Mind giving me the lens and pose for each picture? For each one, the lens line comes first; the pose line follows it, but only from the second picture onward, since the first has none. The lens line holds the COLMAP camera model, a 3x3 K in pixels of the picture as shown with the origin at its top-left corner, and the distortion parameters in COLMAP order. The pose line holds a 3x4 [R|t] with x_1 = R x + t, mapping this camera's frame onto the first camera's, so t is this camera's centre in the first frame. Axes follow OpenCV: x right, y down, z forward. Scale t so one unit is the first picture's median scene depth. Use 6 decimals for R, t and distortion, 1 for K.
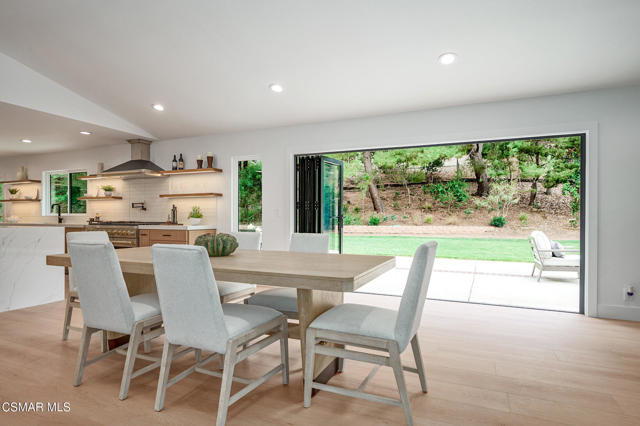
lens RADIAL K [[356.9, 0, 320.5], [0, 356.9, 219.4], [0, 0, 1]] dist [0.000974, 0.000934]
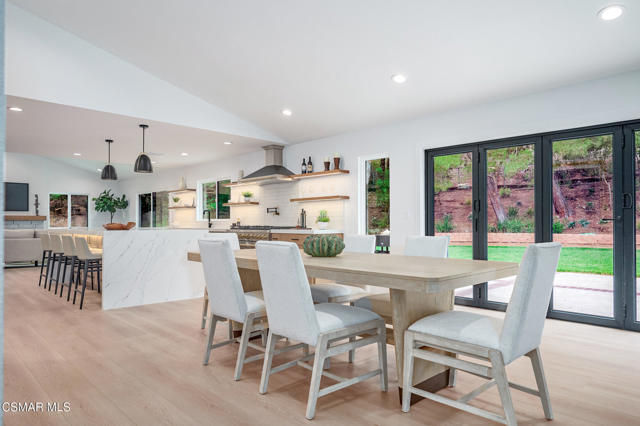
lens RADIAL K [[410.6, 0, 321.0], [0, 410.6, 222.6], [0, 0, 1]] dist [-0.001804, -0.001542]
pose [[0.926859, -0.004037, -0.375387, 0.064385], [0.000509, 0.999955, -0.009497, 0.008381], [0.375408, 0.008612, 0.926820, -0.034606]]
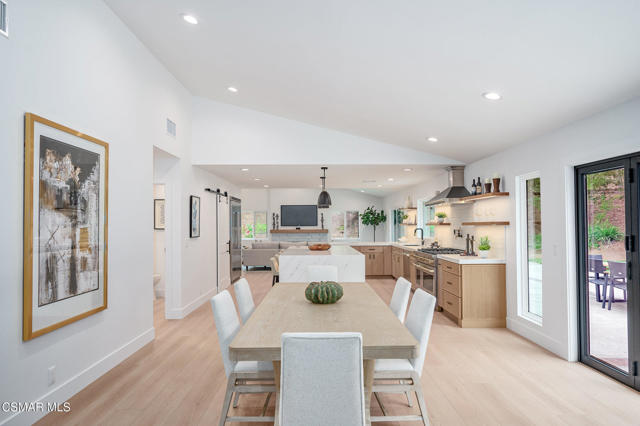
lens RADIAL K [[410.6, 0, 321.0], [0, 410.6, 222.6], [0, 0, 1]] dist [-0.001804, -0.001542]
pose [[0.421287, -0.011879, -0.906849, 0.407905], [0.002683, 0.999926, -0.011852, -0.060463], [0.906923, 0.002560, 0.421288, 0.208510]]
